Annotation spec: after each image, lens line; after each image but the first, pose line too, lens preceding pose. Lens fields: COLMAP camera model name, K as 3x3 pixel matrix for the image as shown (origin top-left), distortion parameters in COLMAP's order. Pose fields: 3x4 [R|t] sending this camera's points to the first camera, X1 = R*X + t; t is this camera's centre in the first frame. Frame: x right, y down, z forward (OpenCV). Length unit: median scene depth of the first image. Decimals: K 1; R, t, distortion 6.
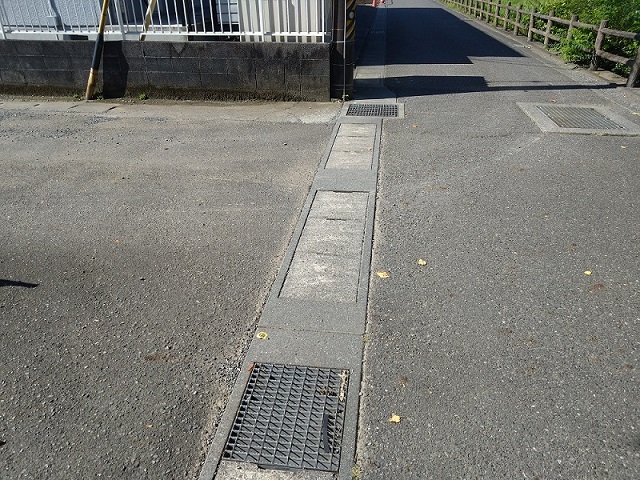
lens RADIAL K [[515.2, 0, 320.0], [0, 515.2, 240.0], [0, 0, 1]] dist [0.002143, -0.018217]
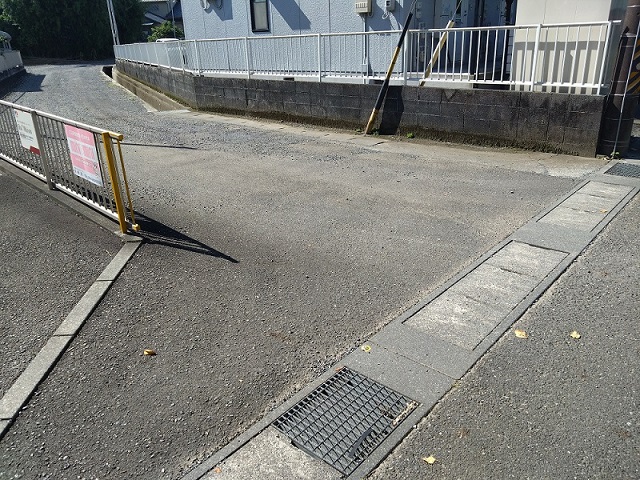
lens RADIAL K [[515.2, 0, 320.0], [0, 515.2, 240.0], [0, 0, 1]] dist [0.002143, -0.018217]
pose [[0.817417, 0.191591, -0.543251, 0.147987], [-0.236715, 0.971485, -0.013561, 0.000438], [0.525162, 0.139680, 0.839461, 0.001169]]
